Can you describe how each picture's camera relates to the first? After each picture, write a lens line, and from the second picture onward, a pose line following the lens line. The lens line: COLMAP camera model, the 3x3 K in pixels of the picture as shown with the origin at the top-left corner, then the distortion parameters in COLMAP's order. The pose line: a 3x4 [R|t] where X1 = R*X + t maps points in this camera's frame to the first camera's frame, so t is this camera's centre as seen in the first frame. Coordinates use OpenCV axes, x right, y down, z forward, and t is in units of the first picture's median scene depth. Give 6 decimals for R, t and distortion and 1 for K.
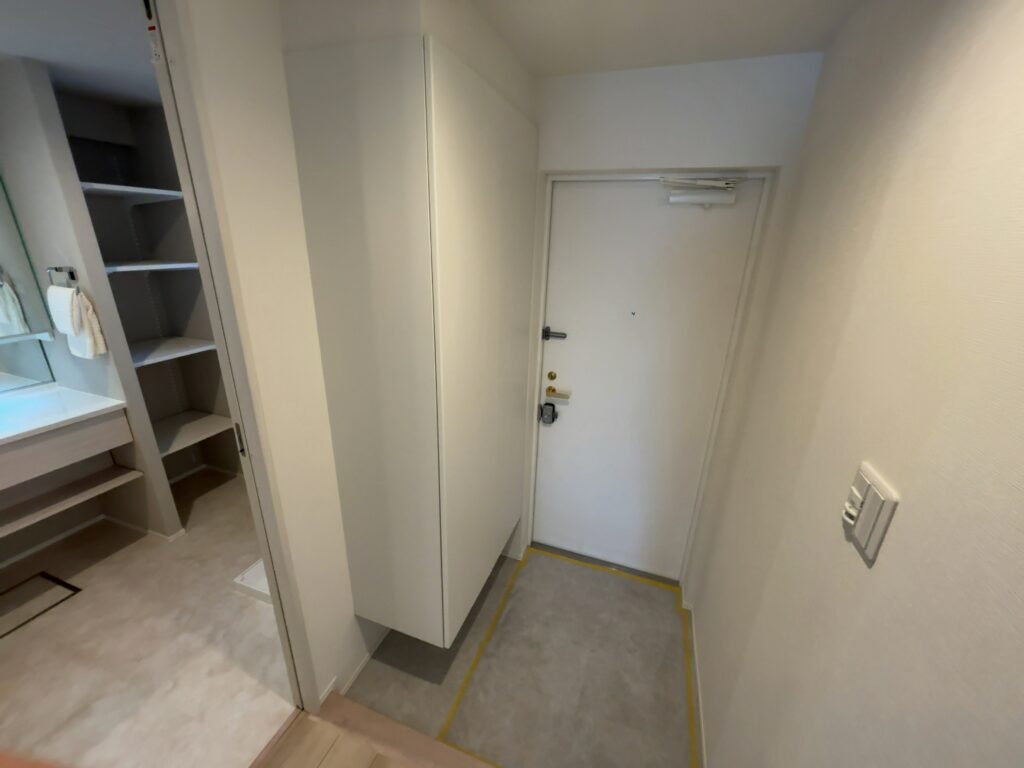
lens RADIAL K [[412.0, 0, 516.4], [0, 412.0, 389.7], [0, 0, 1]] dist [0.005884, -0.001410]
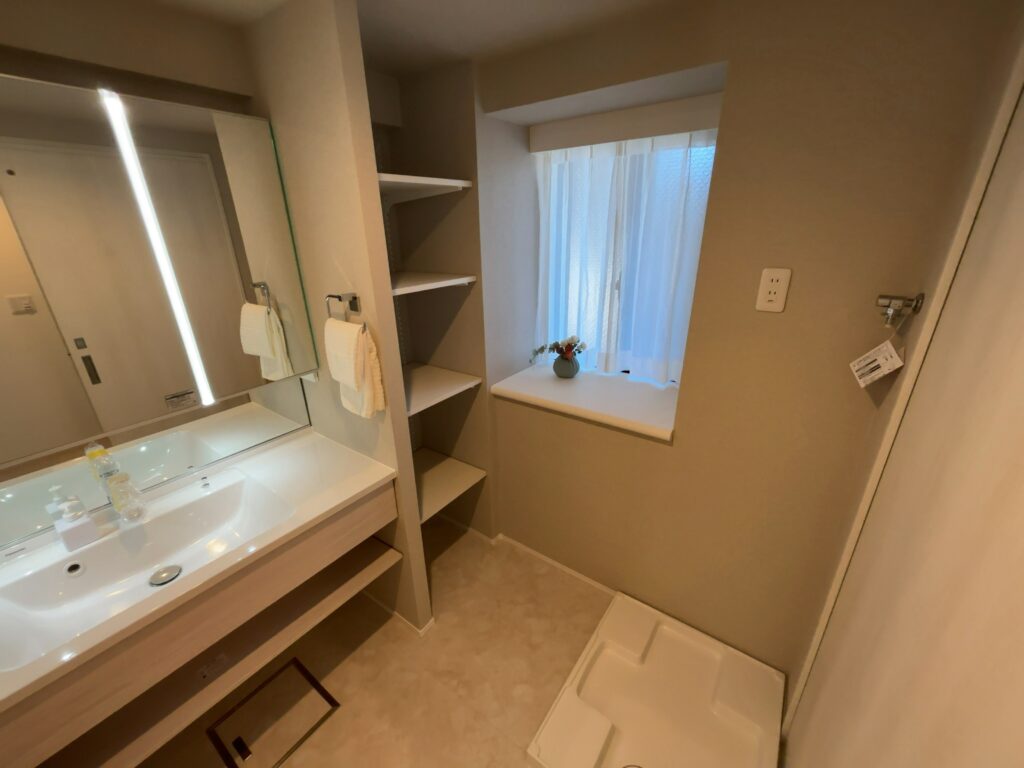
lens RADIAL K [[412.0, 0, 505.6], [0, 412.0, 381.8], [0, 0, 1]] dist [0.005884, -0.001410]
pose [[0.956871, 0.049829, -0.286207, -0.577187], [-0.044188, 0.998681, 0.026140, -0.164877], [0.287132, -0.012366, 0.957811, 0.362893]]
